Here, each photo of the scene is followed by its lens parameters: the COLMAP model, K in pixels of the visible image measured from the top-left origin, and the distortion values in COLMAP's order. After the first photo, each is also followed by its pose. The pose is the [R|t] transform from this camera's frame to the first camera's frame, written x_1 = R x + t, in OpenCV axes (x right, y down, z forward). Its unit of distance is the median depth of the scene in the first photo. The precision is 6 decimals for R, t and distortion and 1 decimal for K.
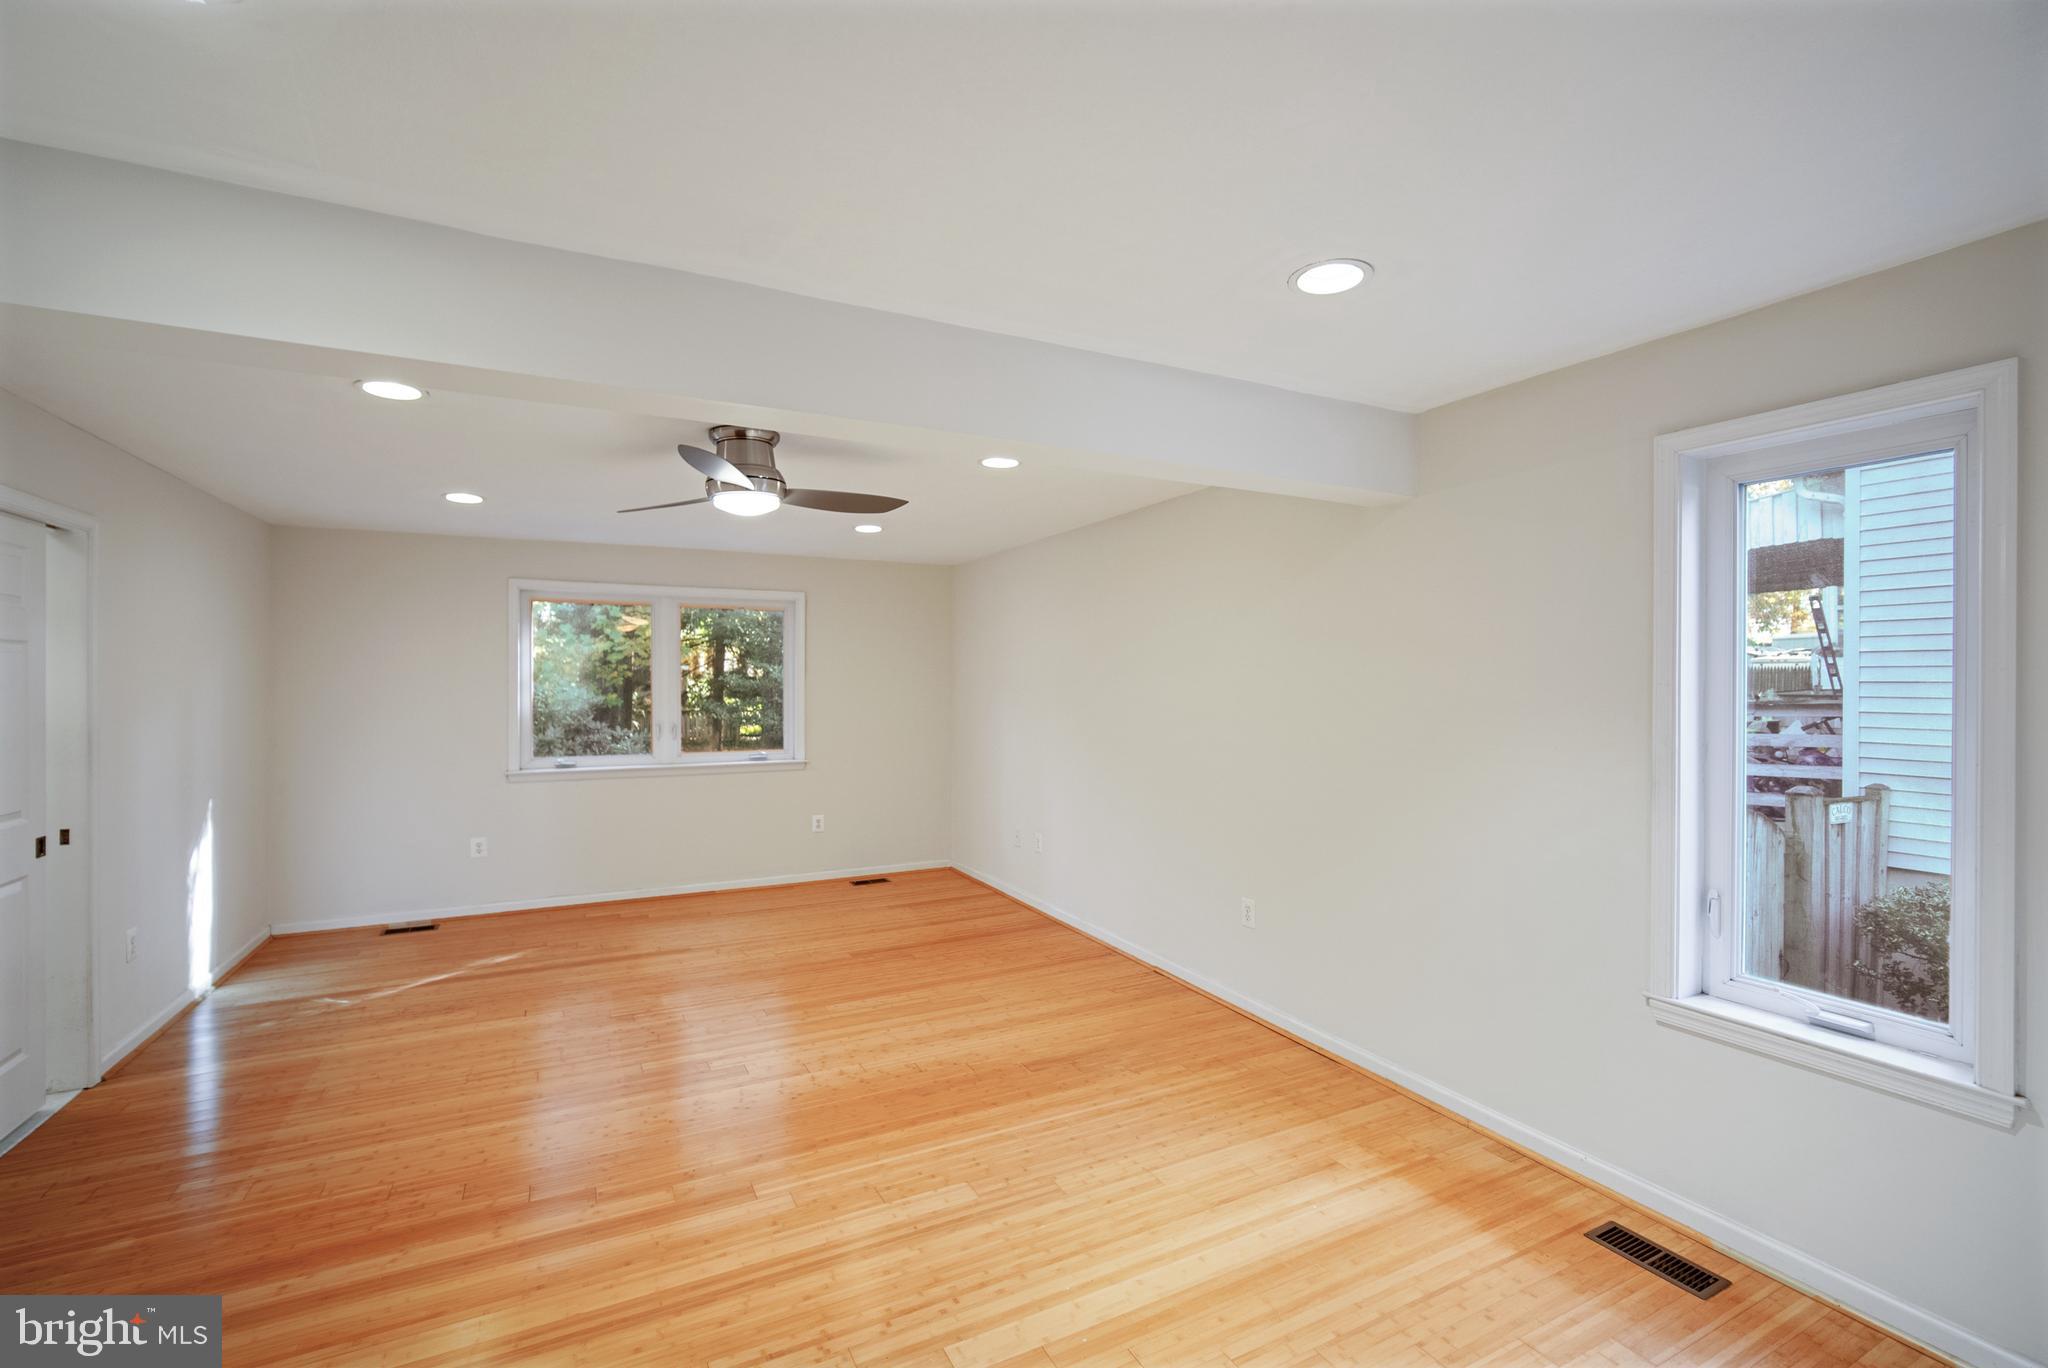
lens RADIAL K [[904.8, 0, 1019.3], [0, 904.8, 687.9], [0, 0, 1]] dist [-0.016272, 0.005688]
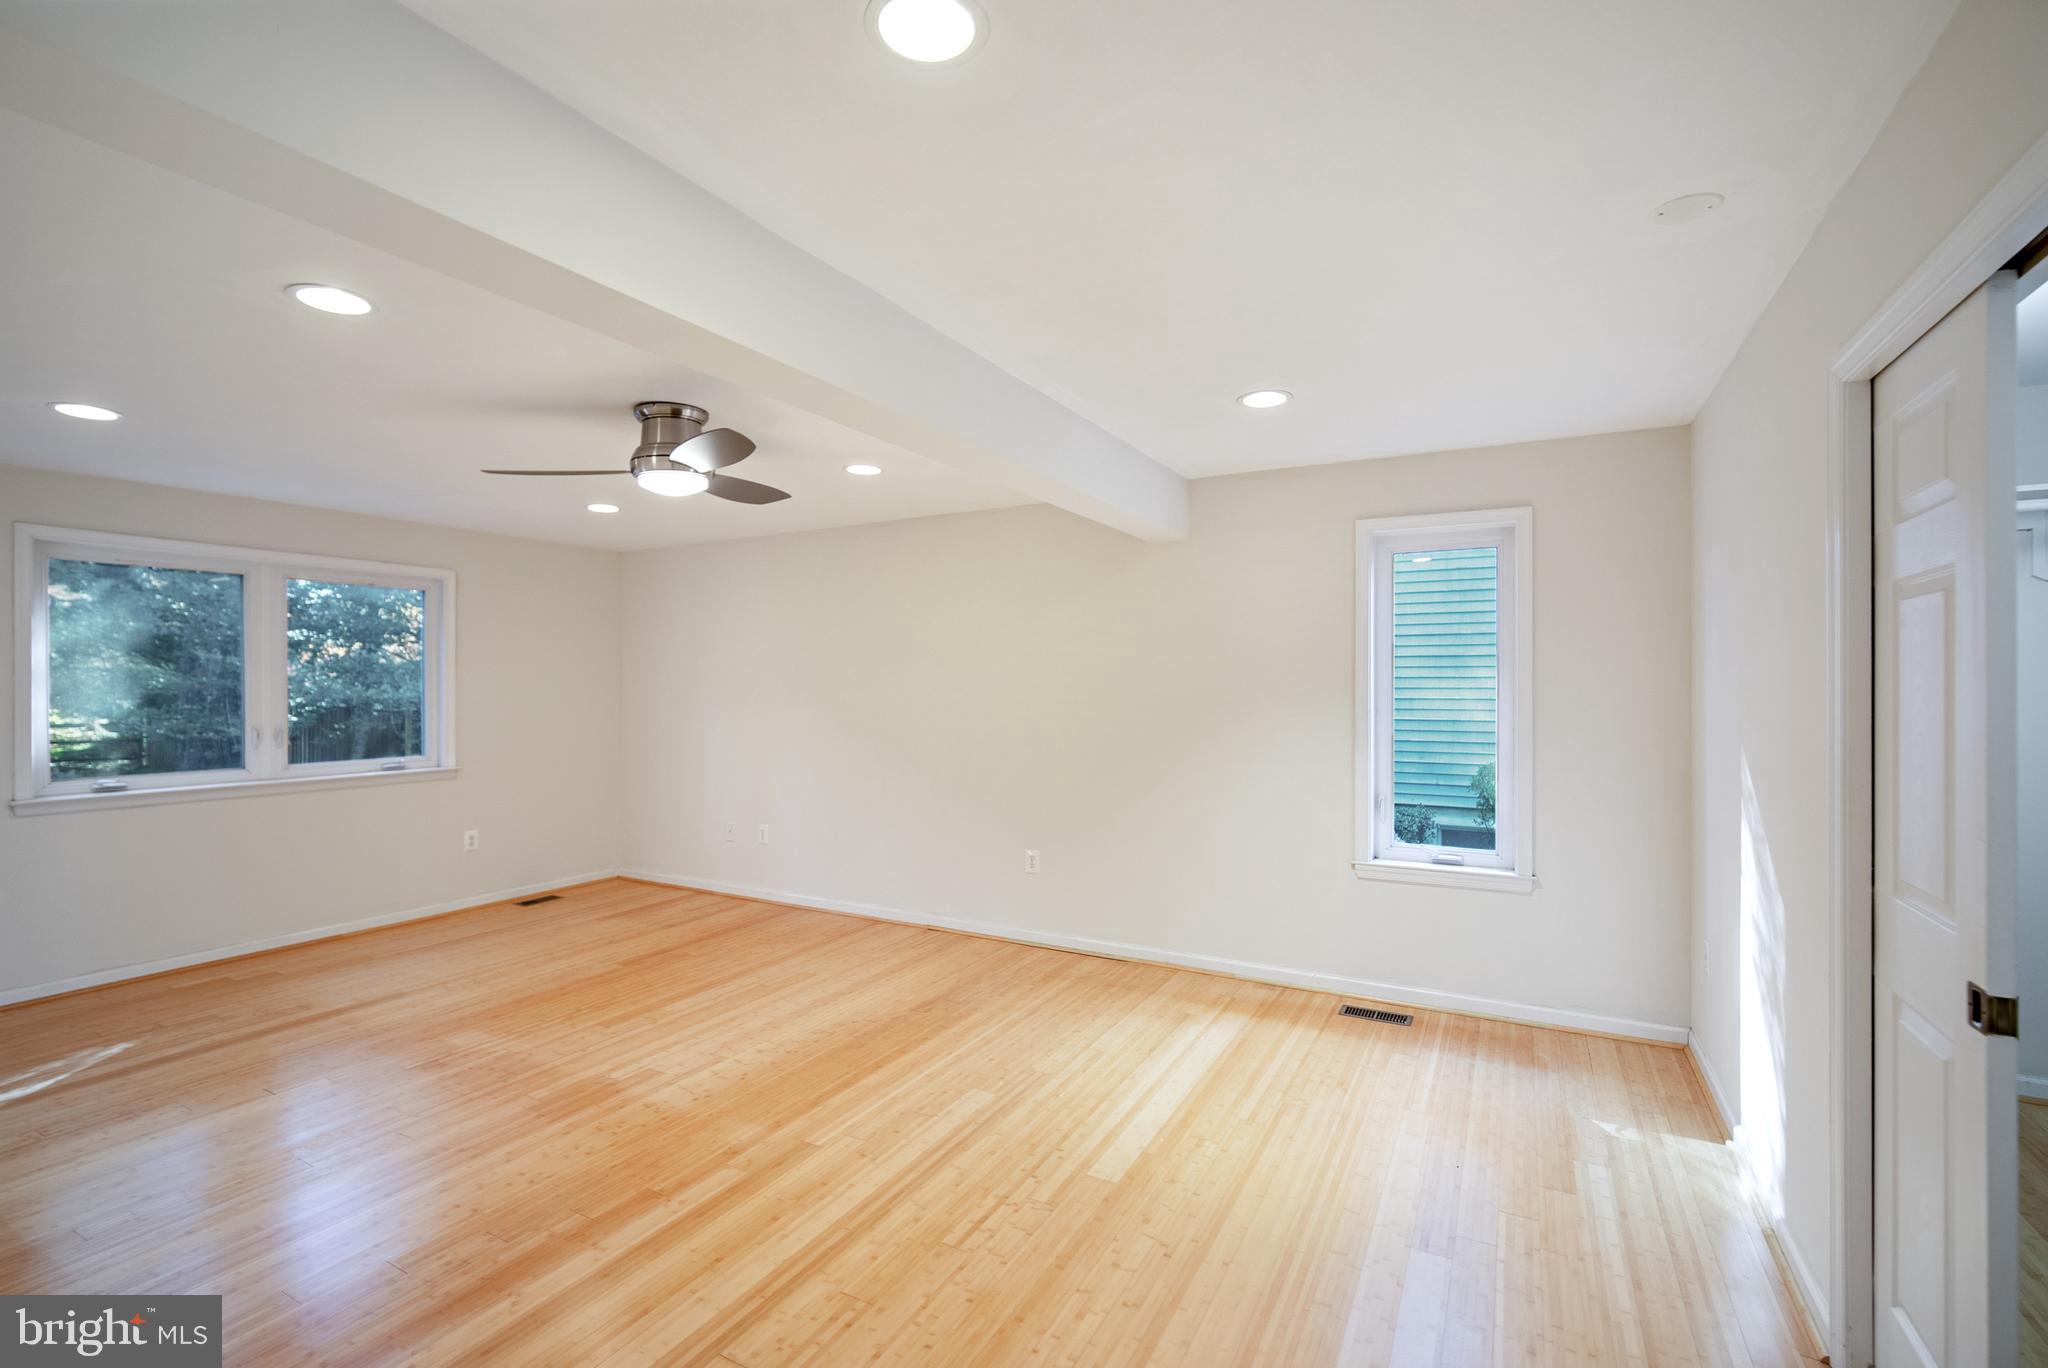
lens RADIAL K [[916.6, 0, 1028.8], [0, 916.6, 677.1], [0, 0, 1]] dist [-0.009080, 0.000643]
pose [[0.826470, 0.003397, 0.562971, -0.480855], [0.005150, 0.999894, -0.013594, 0.016611], [-0.562958, 0.014134, 0.826365, -0.031615]]
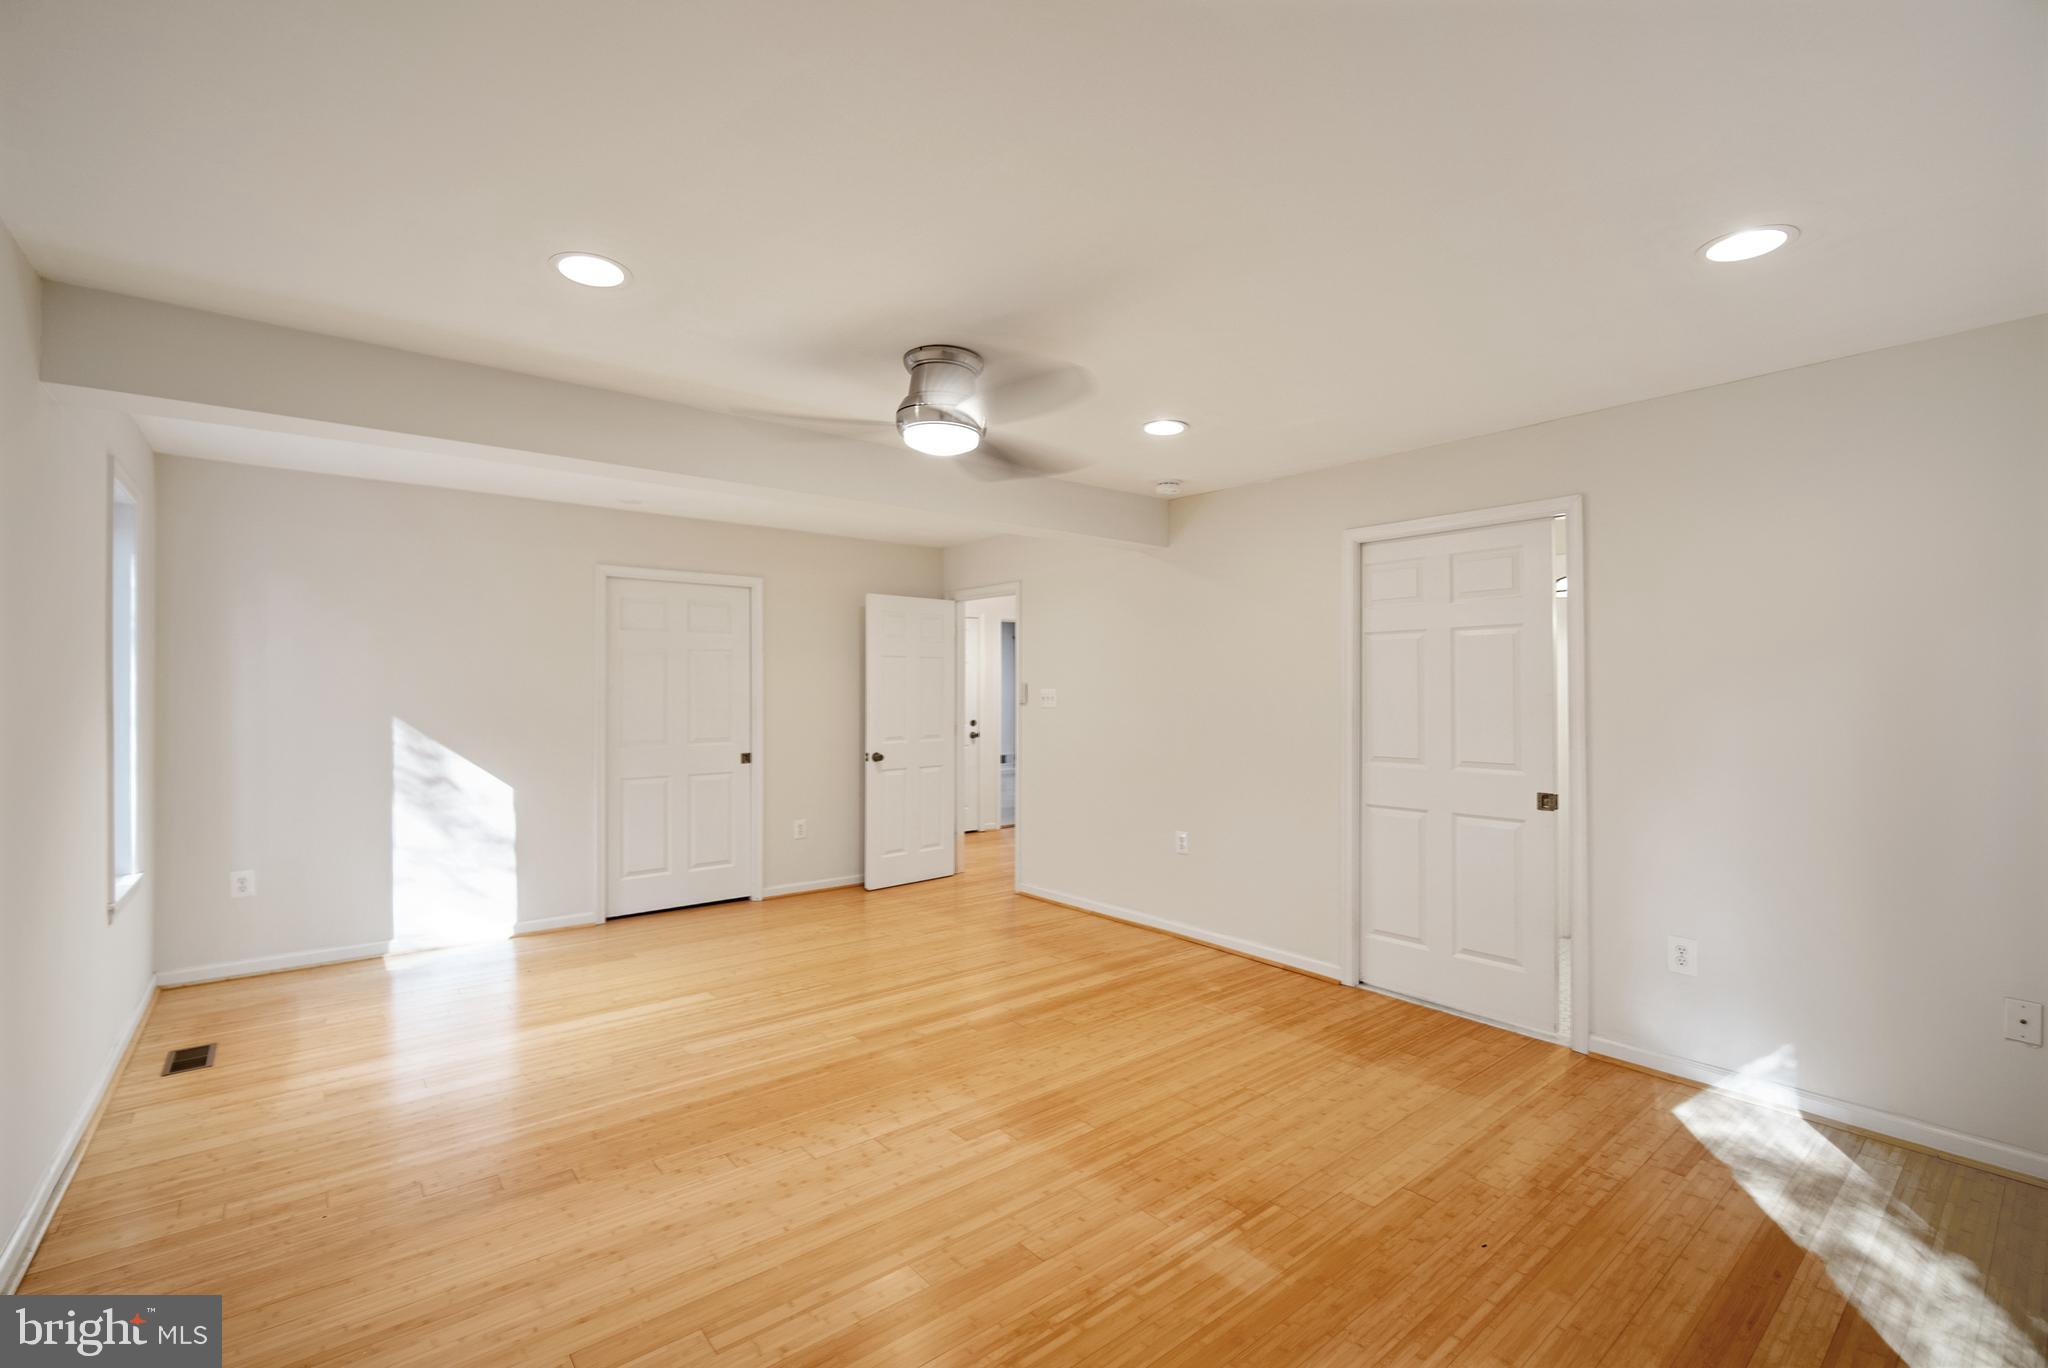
lens RADIAL K [[897.9, 0, 1015.0], [0, 897.9, 692.4], [0, 0, 1]] dist [-0.003700, 0.000181]
pose [[-0.978953, 0.001021, -0.204082, -0.175126], [-0.001180, 0.999942, 0.010659, 0.022768], [0.204082, 0.010676, -0.978896, 1.629604]]
